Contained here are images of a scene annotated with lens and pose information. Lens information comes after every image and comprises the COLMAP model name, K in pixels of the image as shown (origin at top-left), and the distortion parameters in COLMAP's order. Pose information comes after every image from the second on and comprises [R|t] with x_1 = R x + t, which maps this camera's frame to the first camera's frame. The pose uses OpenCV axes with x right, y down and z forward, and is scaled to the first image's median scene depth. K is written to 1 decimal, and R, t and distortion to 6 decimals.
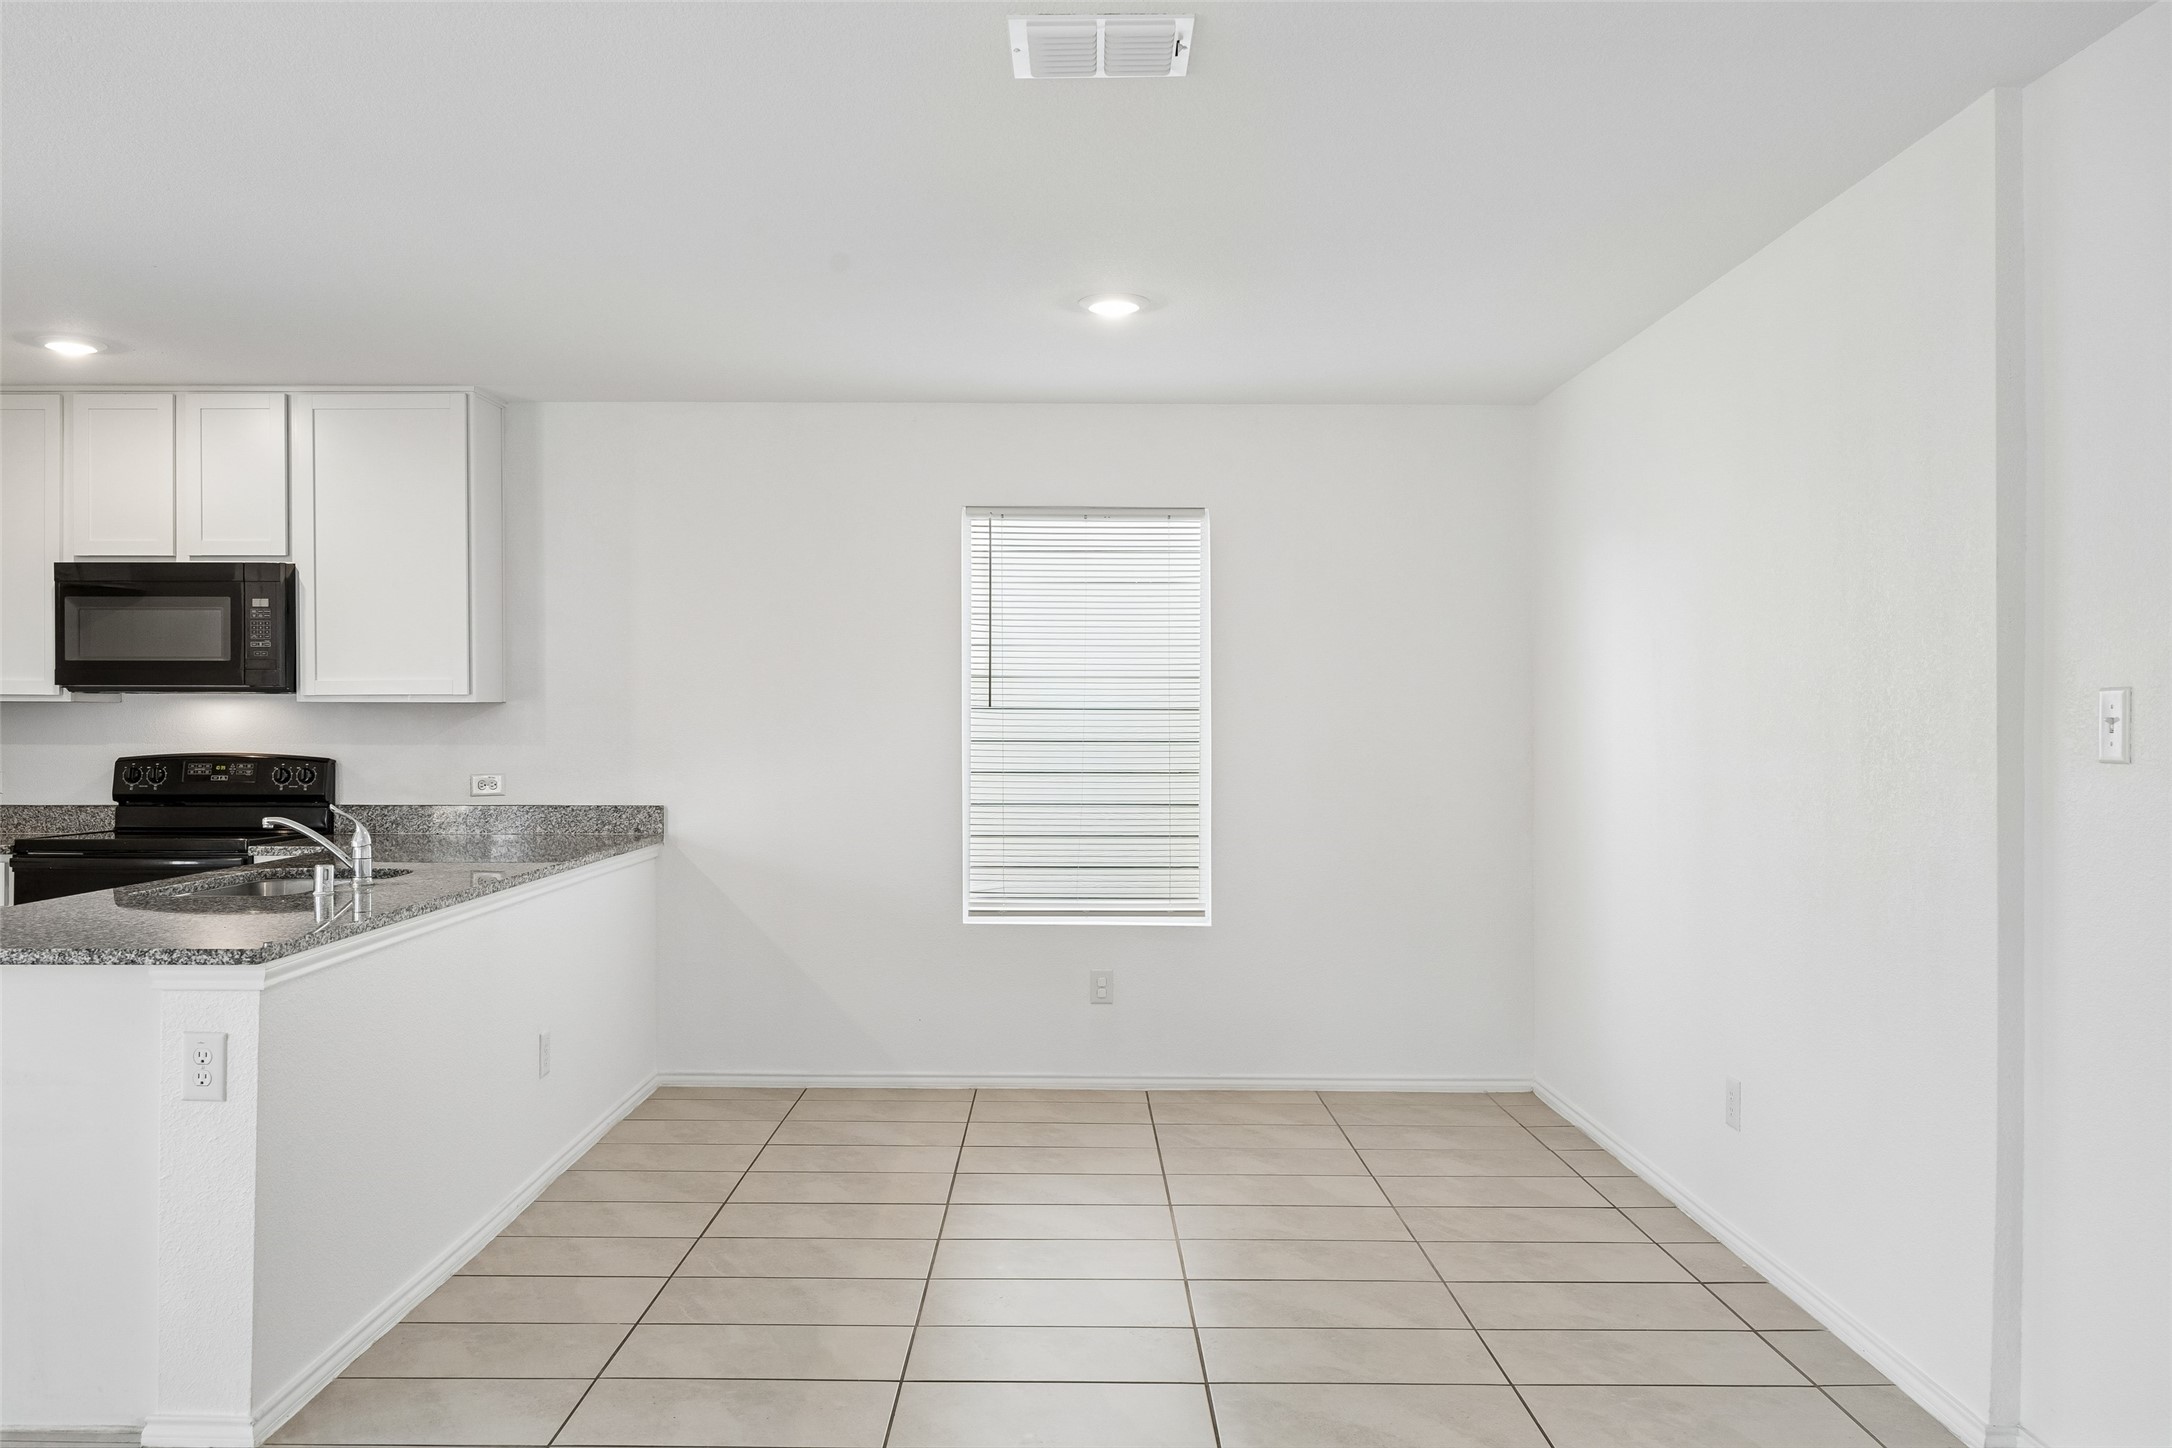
lens RADIAL K [[1686.4, 0, 1080.5], [0, 1686.4, 725.3], [0, 0, 1]] dist [-0.000239, -0.003466]
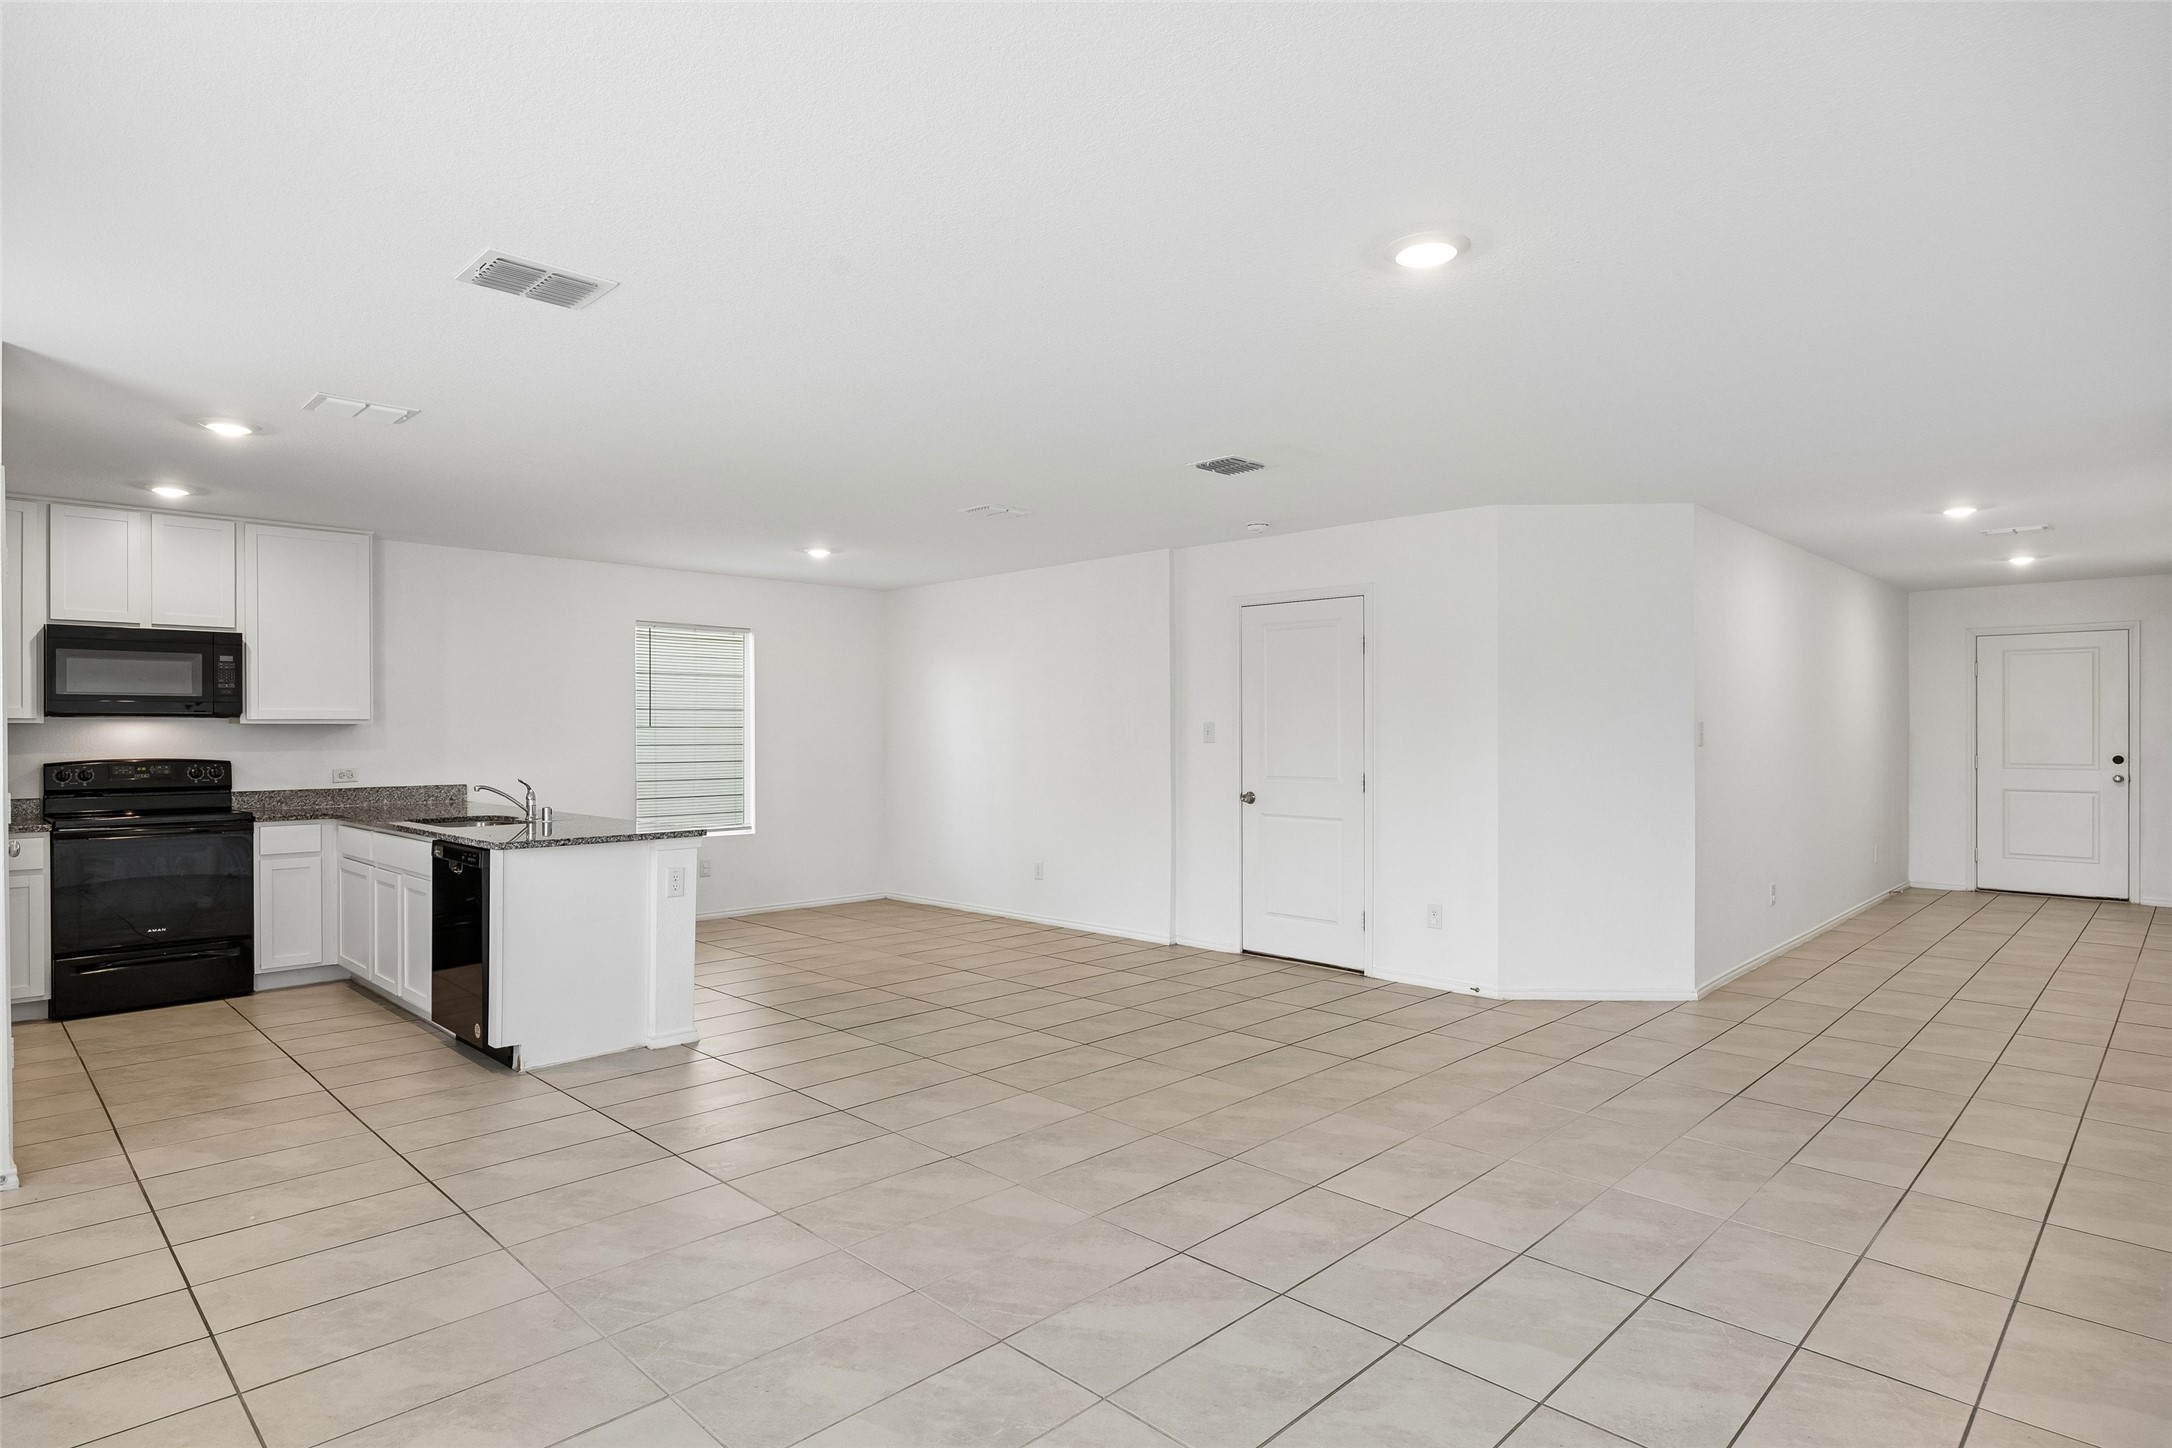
lens RADIAL K [[1146.9, 0, 1081.8], [0, 1146.9, 730.2], [0, 0, 1]] dist [-0.002916, -0.000866]
pose [[0.701758, -0.002900, 0.712410, -0.642319], [0.006096, 0.999980, -0.001935, -0.001181], [-0.712390, 0.005701, 0.701761, -0.261993]]
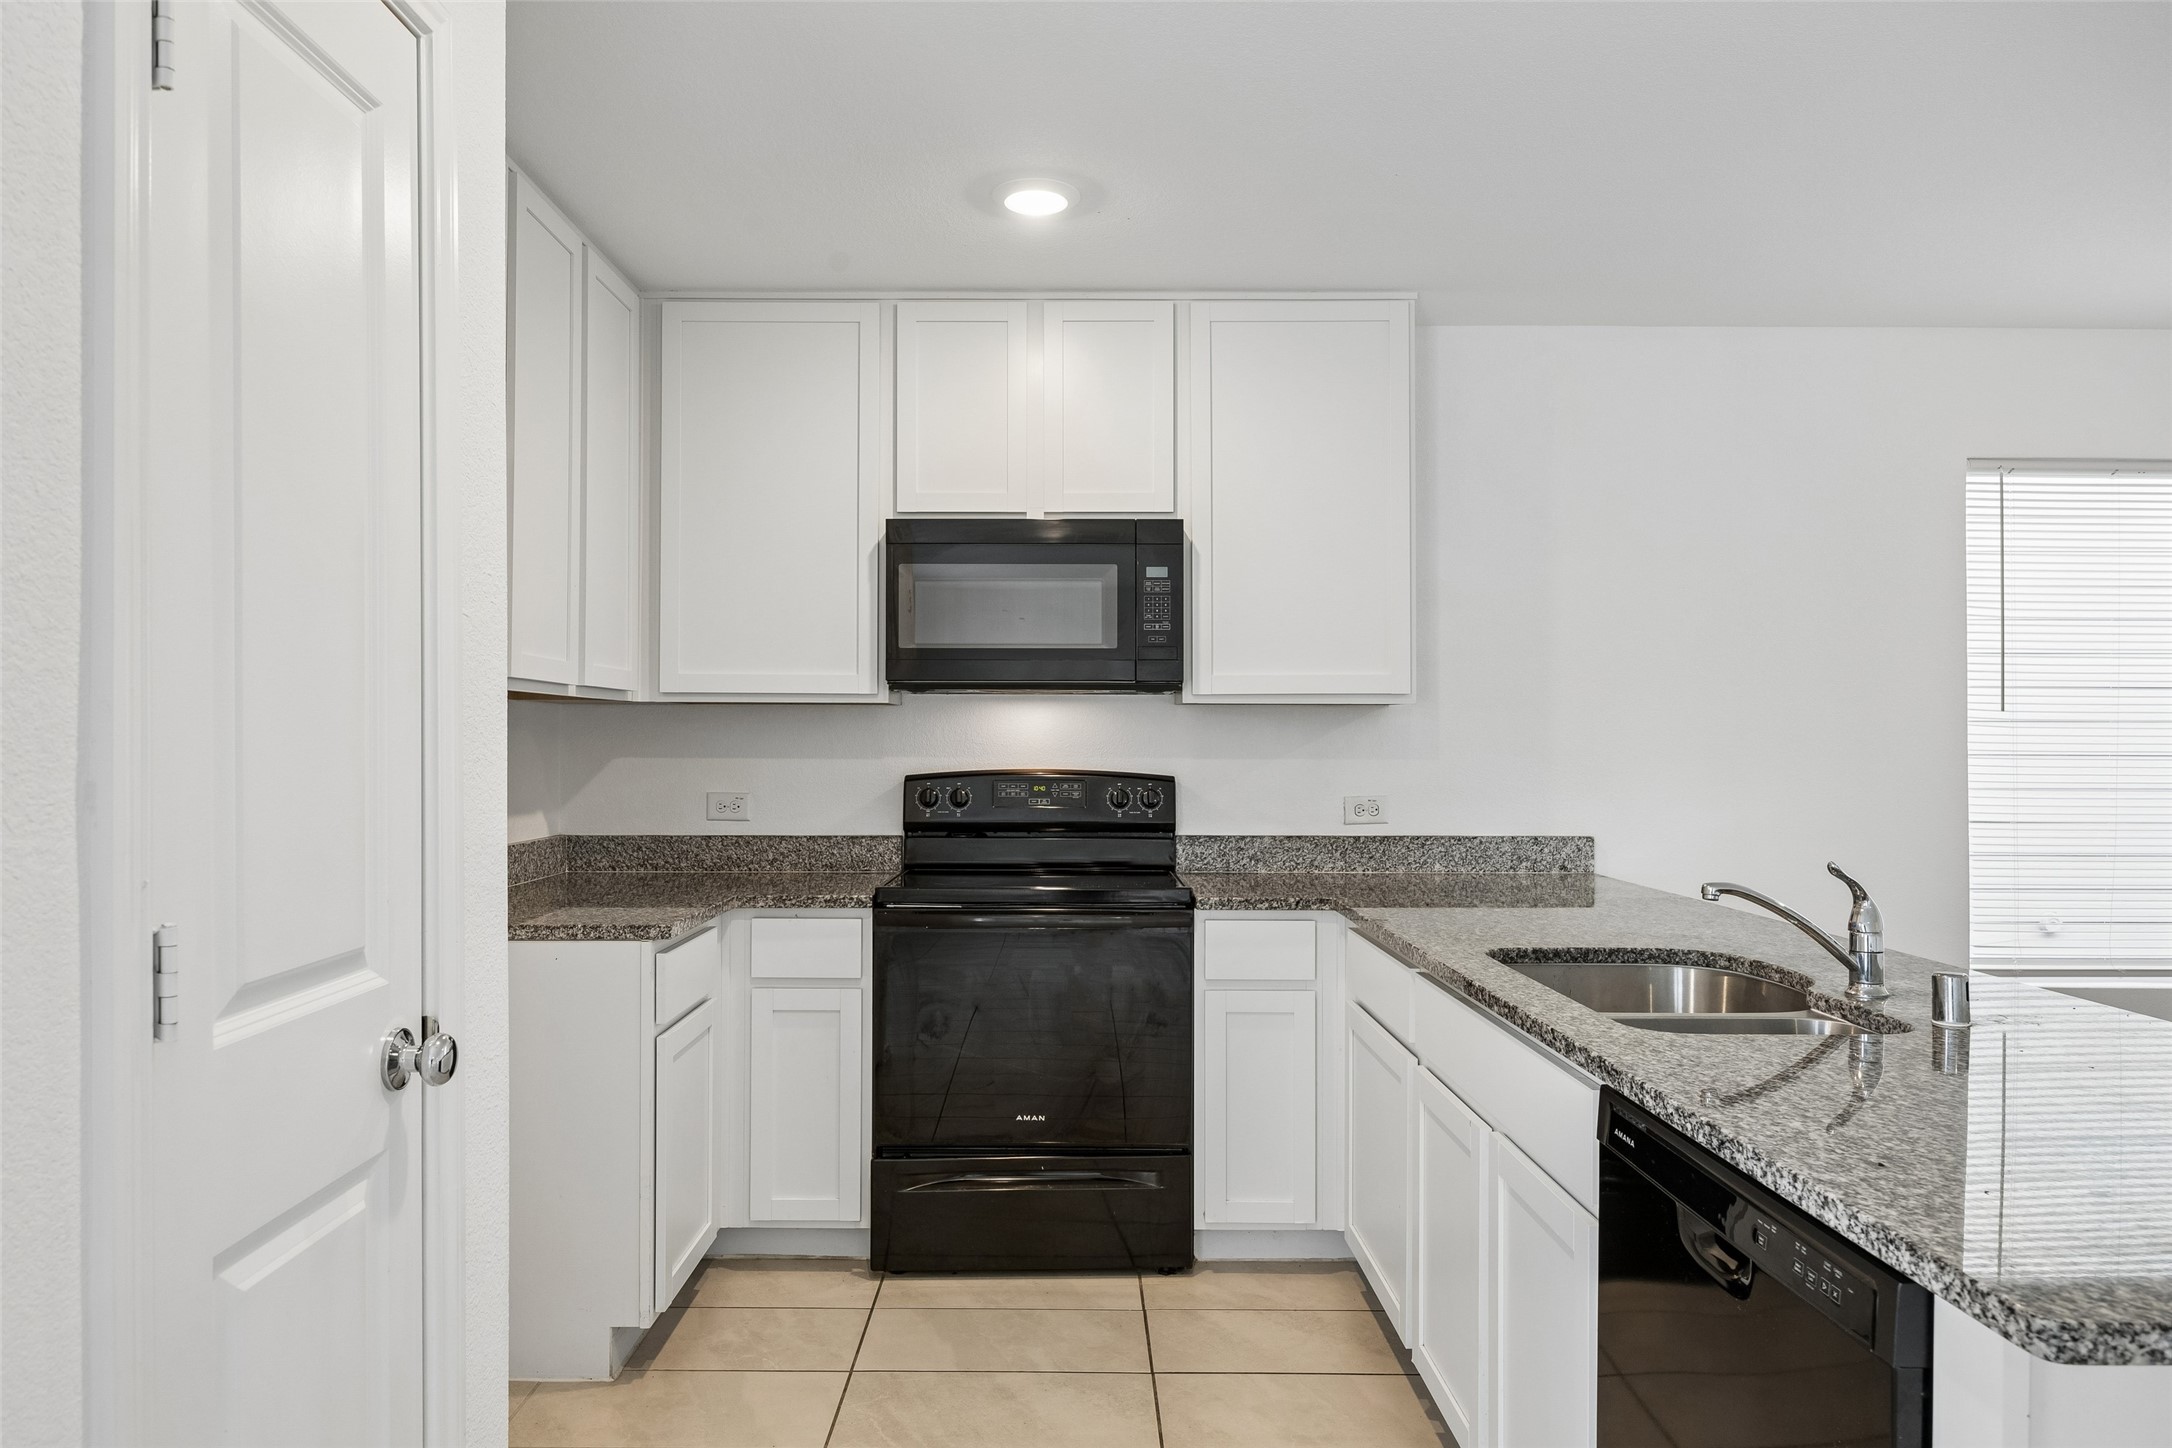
lens RADIAL K [[1405.9, 0, 1075.3], [0, 1405.9, 716.3], [0, 0, 1]] dist [-0.002738, 0.001874]
pose [[0.999994, 0.000836, 0.003413, -0.495144], [-0.000782, 0.999876, -0.015729, 0.002106], [-0.003426, 0.015727, 0.999870, 0.347936]]
